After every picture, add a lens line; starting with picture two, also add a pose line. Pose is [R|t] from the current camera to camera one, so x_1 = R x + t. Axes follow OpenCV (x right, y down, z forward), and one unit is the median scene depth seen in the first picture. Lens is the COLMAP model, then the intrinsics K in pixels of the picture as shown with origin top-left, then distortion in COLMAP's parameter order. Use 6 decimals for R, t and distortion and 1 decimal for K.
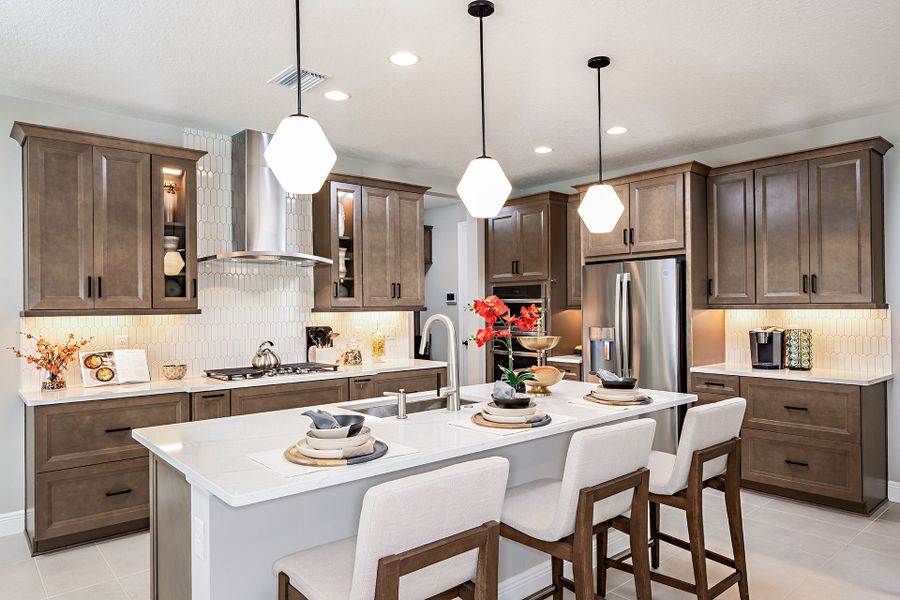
lens RADIAL K [[580.1, 0, 449.2], [0, 580.1, 305.7], [0, 0, 1]] dist [-0.002828, -0.000347]
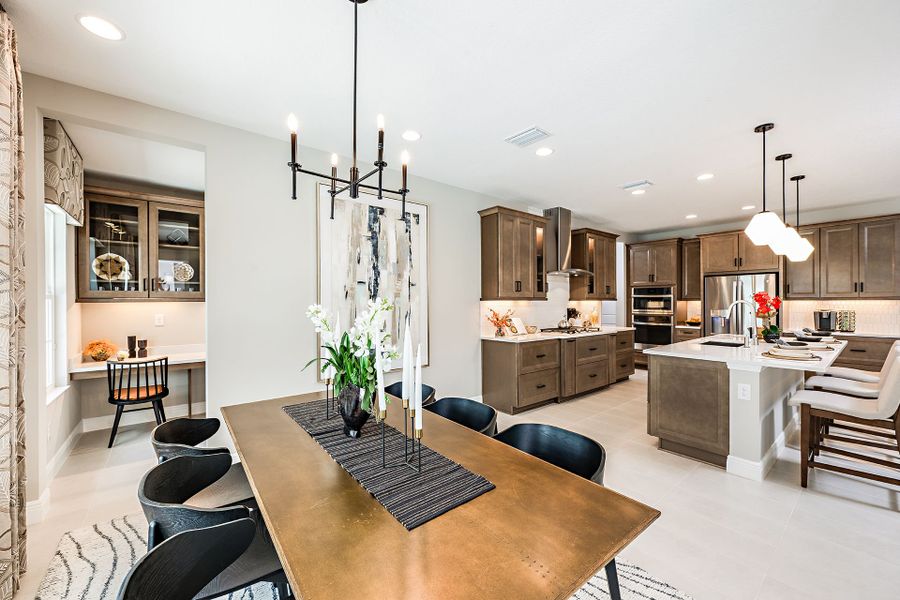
lens RADIAL K [[347.7, 0, 451.5], [0, 347.7, 303.2], [0, 0, 1]] dist [-0.000679, 0.000053]
pose [[0.999654, 0.007320, -0.025261, -0.718325], [-0.007188, 0.999960, 0.005315, 0.019492], [0.025299, -0.005132, 0.999667, -0.199310]]
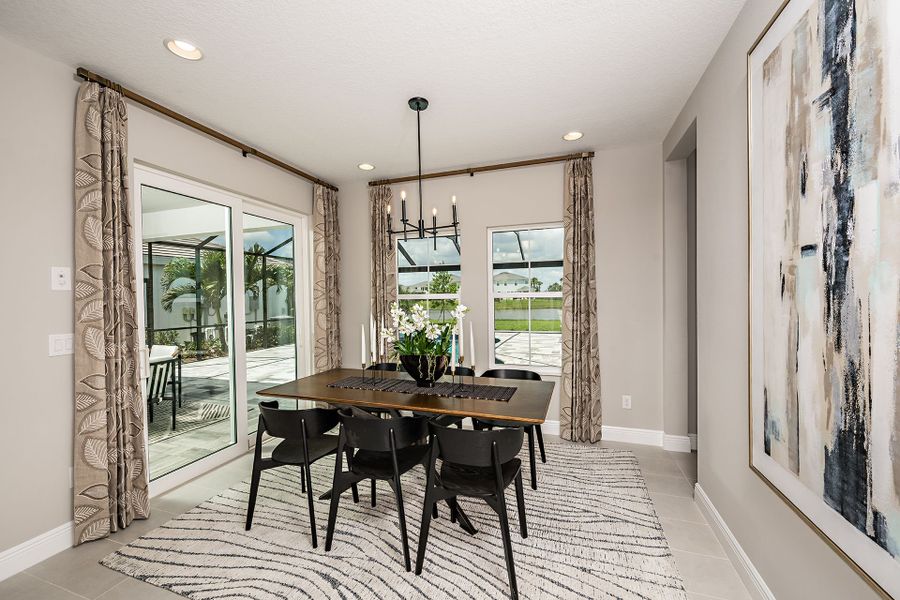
lens RADIAL K [[347.7, 0, 451.5], [0, 347.7, 303.2], [0, 0, 1]] dist [-0.000679, 0.000053]
pose [[-0.865225, 0.025932, -0.500713, -0.566575], [0.019387, 0.999645, 0.018270, 0.009507], [0.501009, 0.006101, -0.865421, 0.721537]]
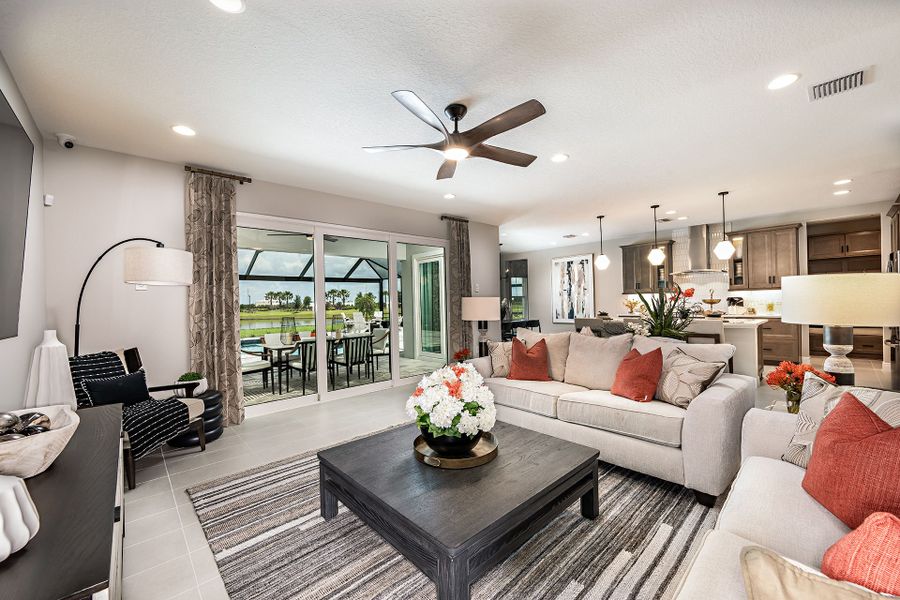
lens RADIAL K [[360.3, 0, 452.6], [0, 360.3, 298.4], [0, 0, 1]] dist [-0.007229, -0.000202]
pose [[0.044389, -0.002289, -0.999012, 1.405330], [0.026435, 0.999650, -0.001116, 0.014887], [0.998665, -0.026359, 0.044434, -0.231389]]
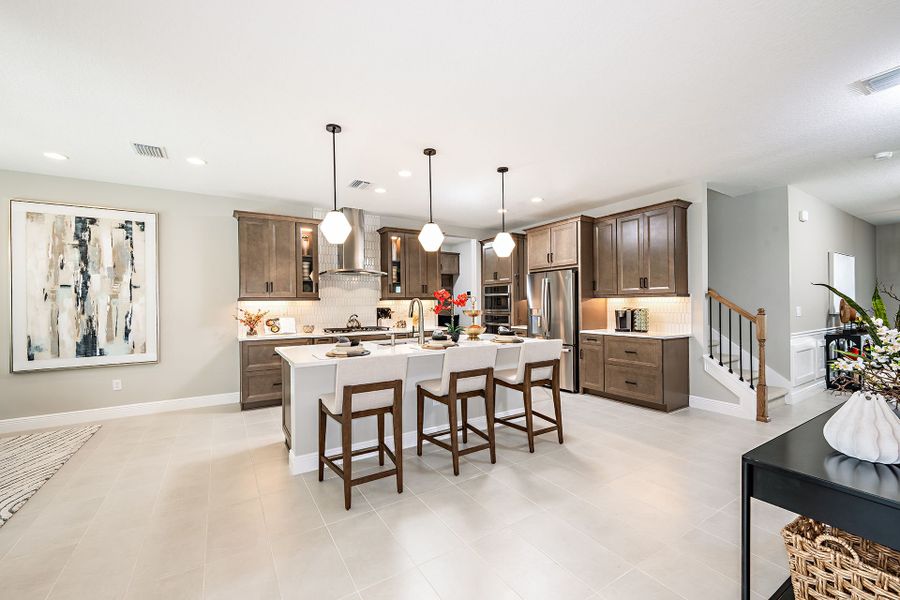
lens RADIAL K [[366.7, 0, 451.3], [0, 366.7, 303.5], [0, 0, 1]] dist [0.000298, -0.000098]
pose [[0.989192, -0.000230, -0.146629, 0.207556], [0.000806, 0.999992, 0.003870, 0.020628], [0.146627, -0.003946, 0.989184, -0.193739]]
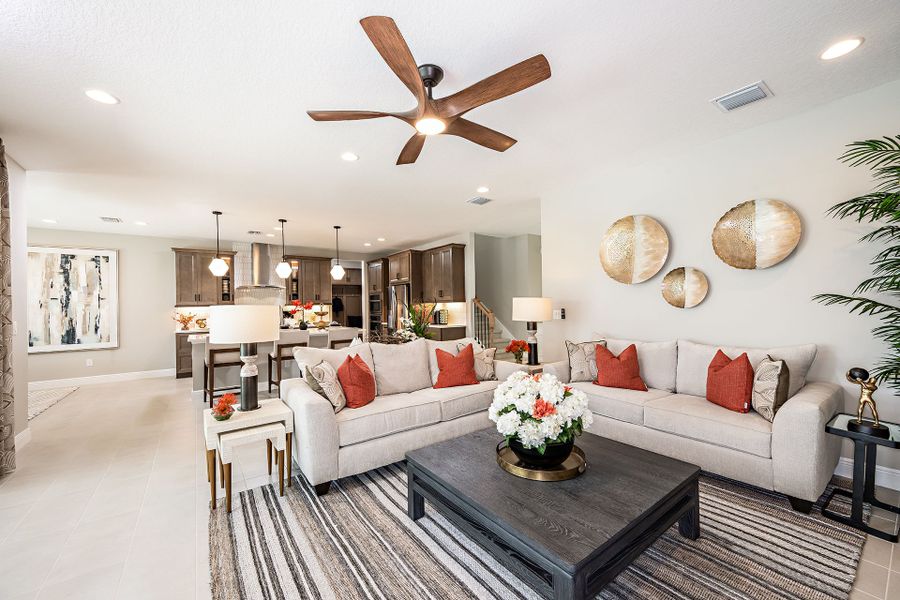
lens RADIAL K [[347.7, 0, 451.5], [0, 347.7, 303.2], [0, 0, 1]] dist [-0.000679, 0.000053]
pose [[0.997102, -0.009428, -0.075494, 0.805581], [0.009173, 0.999951, -0.003724, 0.015300], [0.075525, 0.003021, 0.997139, -0.694926]]
